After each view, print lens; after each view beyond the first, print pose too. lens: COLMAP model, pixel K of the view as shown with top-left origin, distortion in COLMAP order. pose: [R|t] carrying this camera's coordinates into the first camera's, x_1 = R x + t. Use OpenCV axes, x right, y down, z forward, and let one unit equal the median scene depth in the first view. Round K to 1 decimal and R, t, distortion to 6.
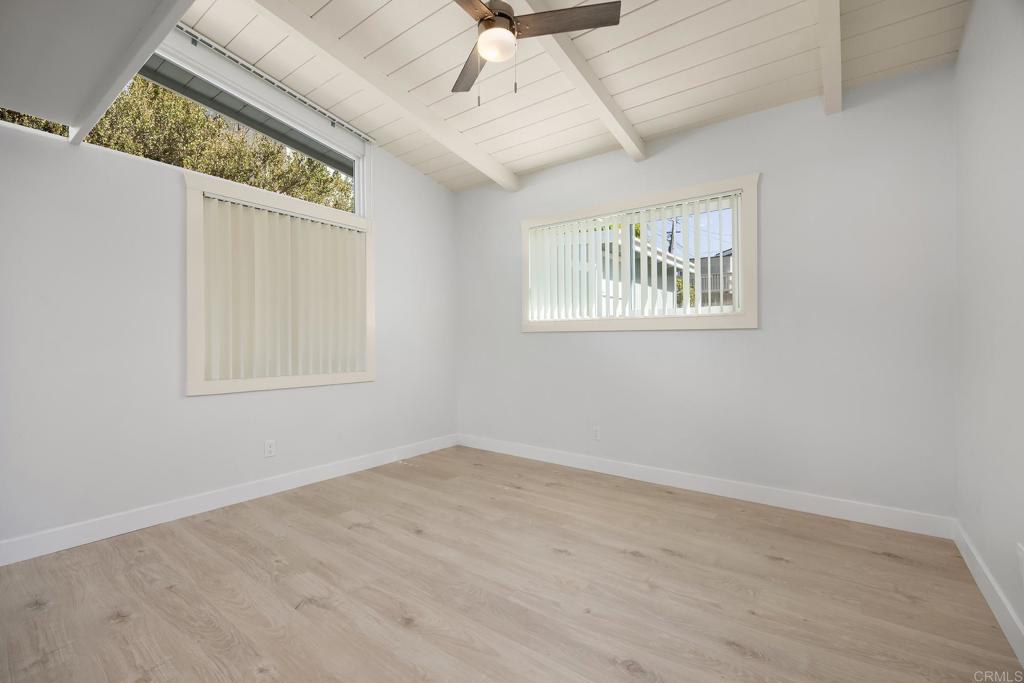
lens RADIAL K [[439.1, 0, 512.0], [0, 439.1, 341.5], [0, 0, 1]] dist [-0.000019, -0.000032]
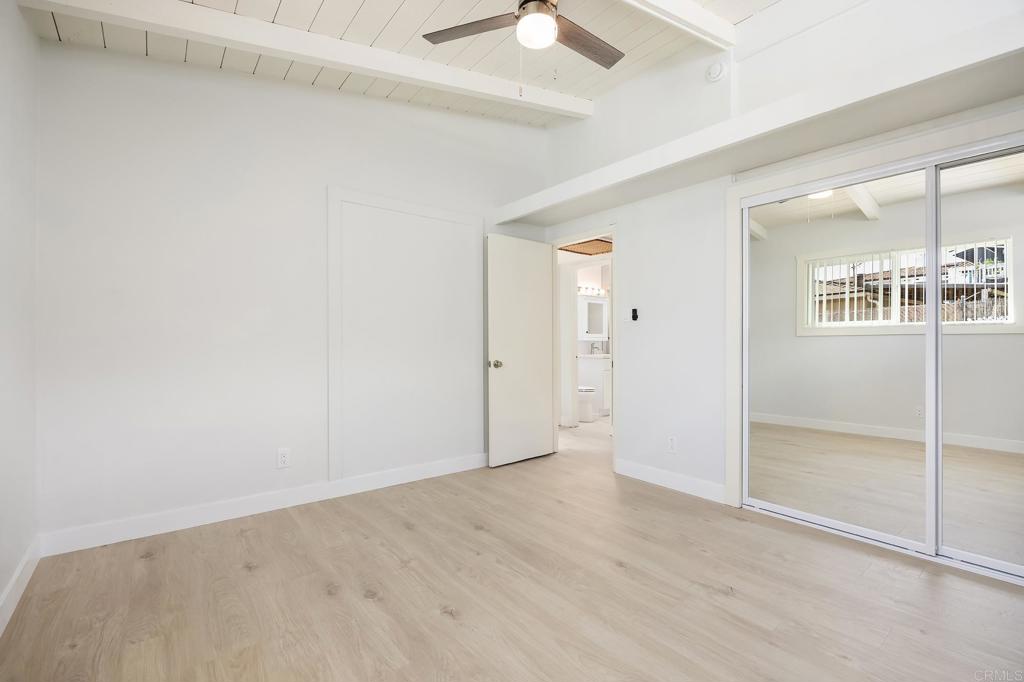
lens RADIAL K [[449.6, 0, 509.9], [0, 449.6, 342.3], [0, 0, 1]] dist [-0.011225, -0.000282]
pose [[-0.967296, -0.000803, 0.253651, -0.180294], [-0.001194, 0.999998, -0.001387, 0.000938], [-0.253649, -0.001644, -0.967295, 1.648035]]
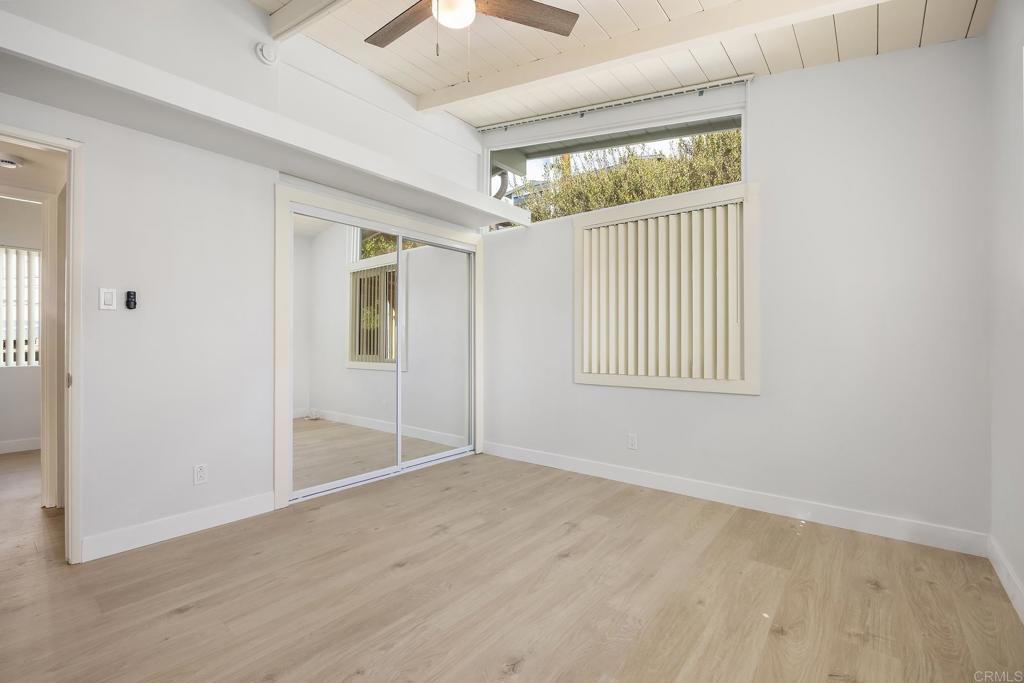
lens RADIAL K [[449.6, 0, 509.9], [0, 449.6, 342.8], [0, 0, 1]] dist [-0.011225, -0.000282]
pose [[-0.035361, 0.001551, -0.999373, 0.733697], [0.002207, 0.999996, 0.001474, -0.000895], [0.999372, -0.002154, -0.035364, 0.965568]]
